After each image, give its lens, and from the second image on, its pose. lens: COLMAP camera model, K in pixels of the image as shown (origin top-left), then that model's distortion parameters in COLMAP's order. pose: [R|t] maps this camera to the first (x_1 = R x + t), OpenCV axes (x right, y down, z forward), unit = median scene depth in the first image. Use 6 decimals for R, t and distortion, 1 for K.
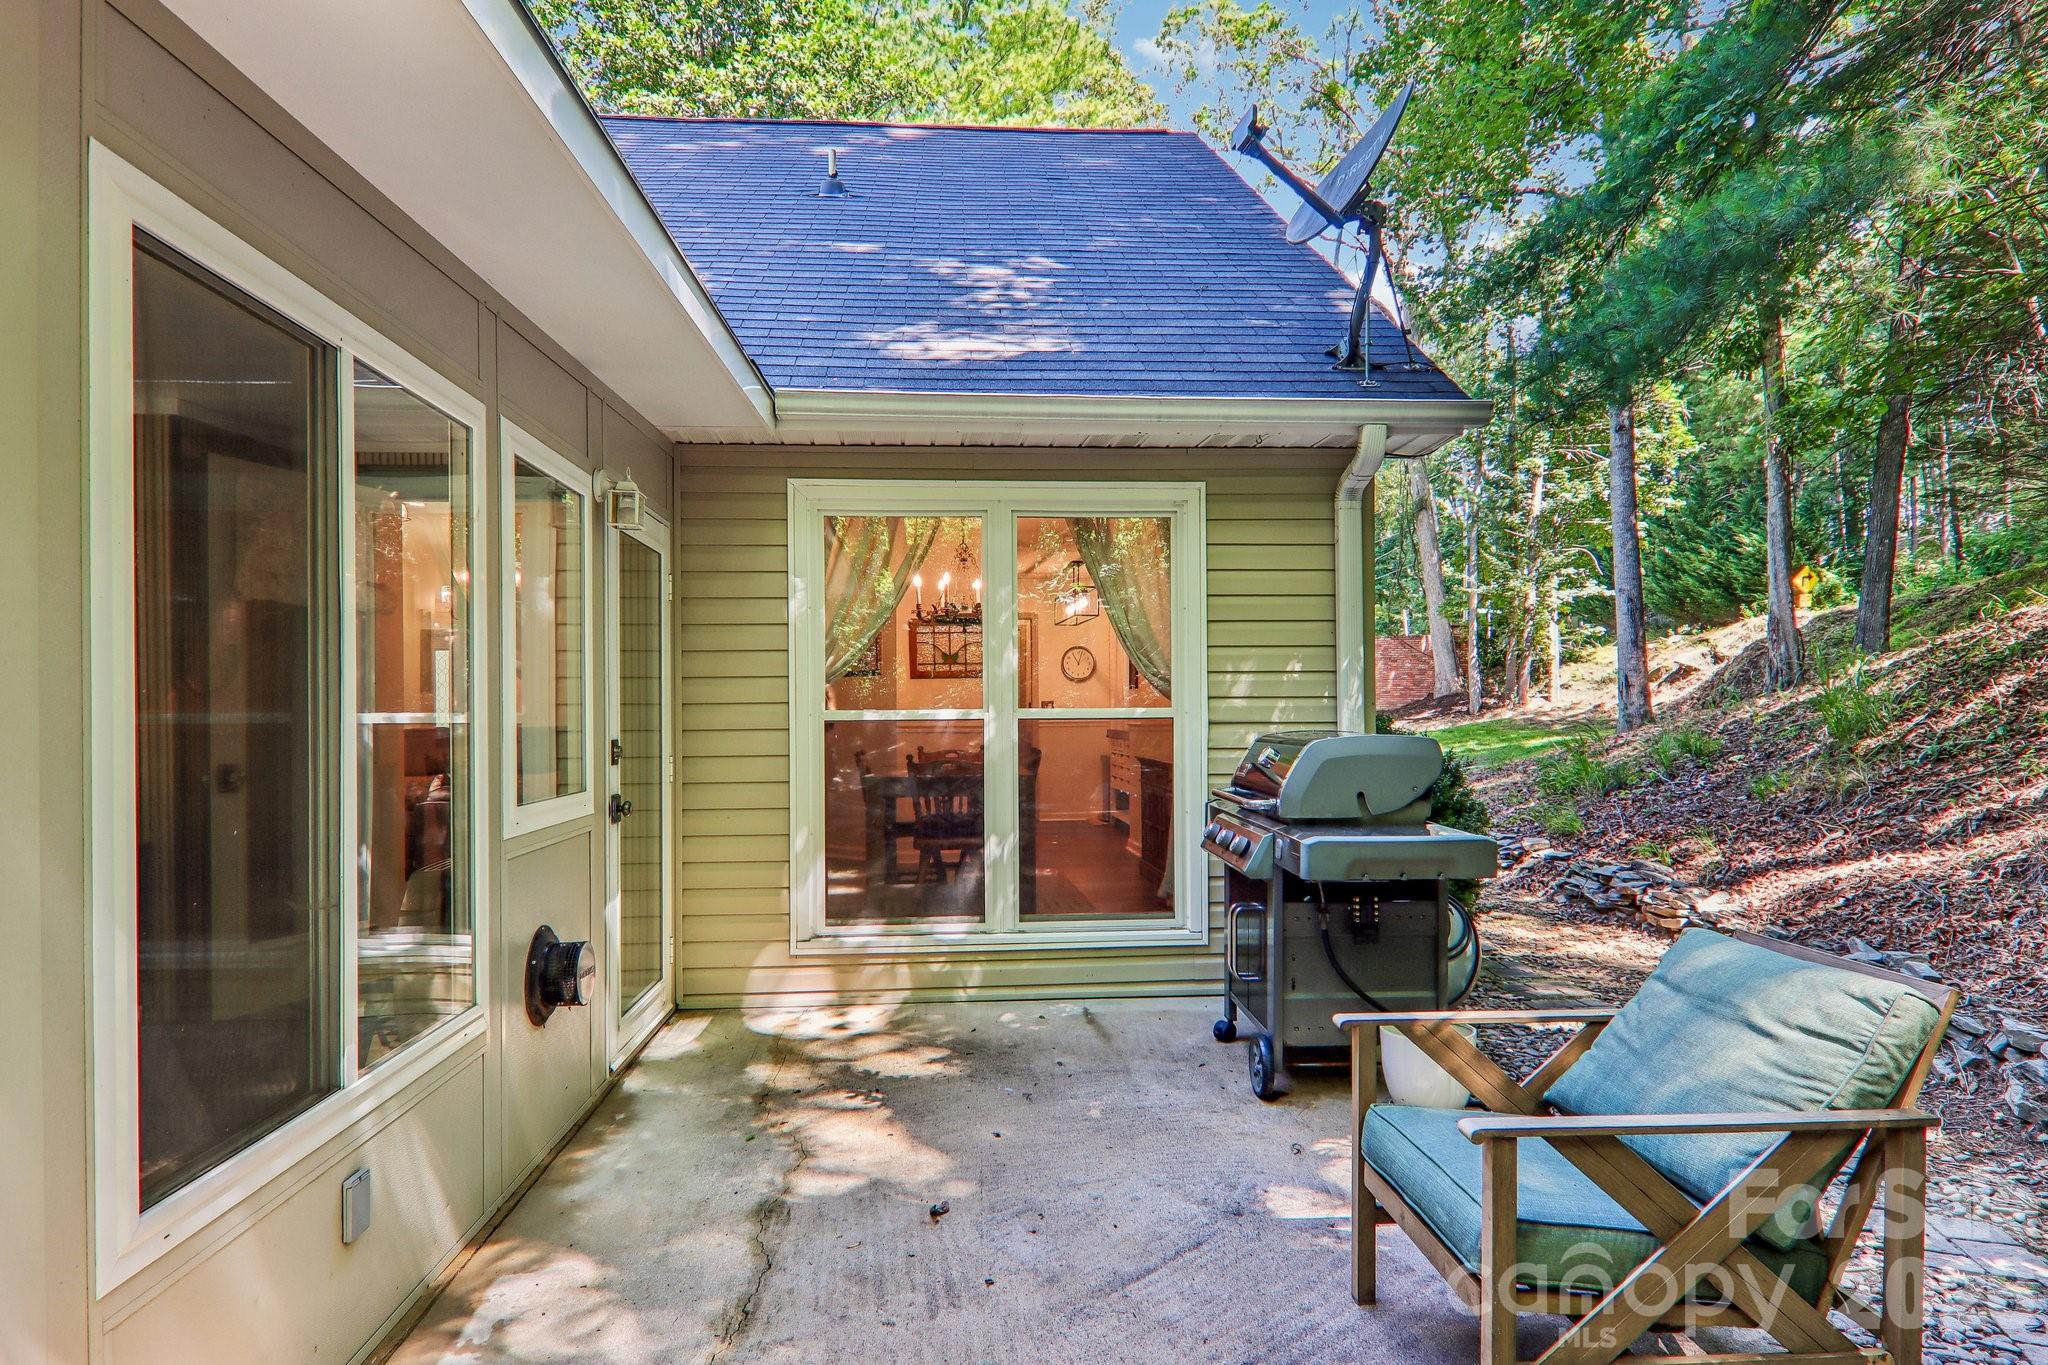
lens RADIAL K [[1145.1, 0, 1027.7], [0, 1145.1, 705.9], [0, 0, 1]] dist [0.014532, -0.000734]
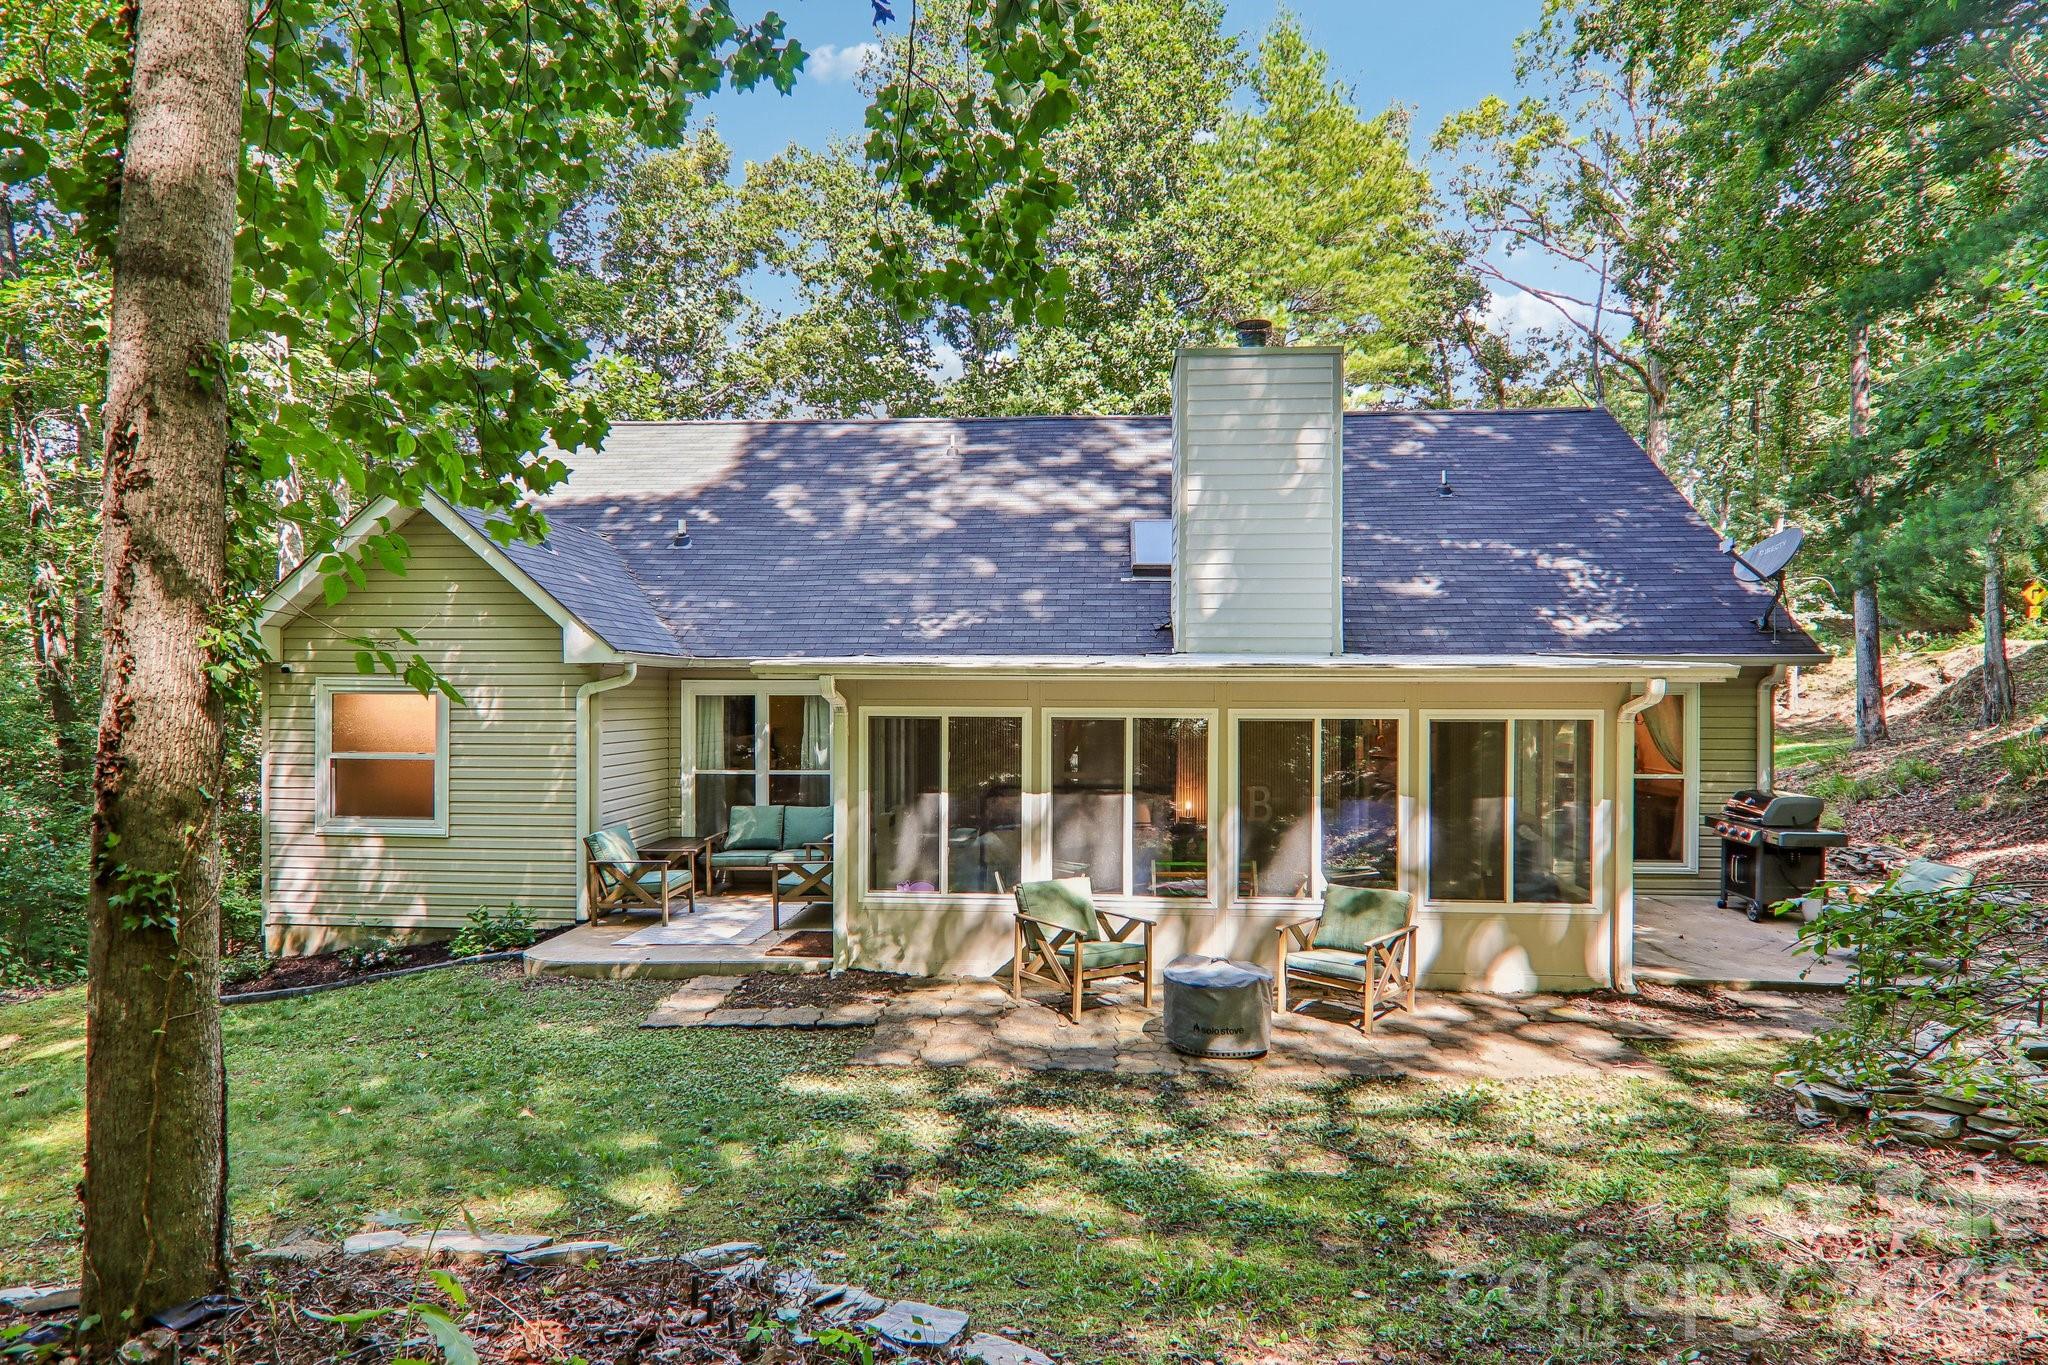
lens RADIAL K [[1133.8, 0, 1023.0], [0, 1133.8, 683.6], [0, 0, 1]] dist [-0.018262, -0.000380]
pose [[0.988339, 0.011147, -0.151859, -0.163200], [-0.010211, 0.999924, 0.006942, -0.035221], [0.151925, -0.005311, 0.988378, -0.283253]]
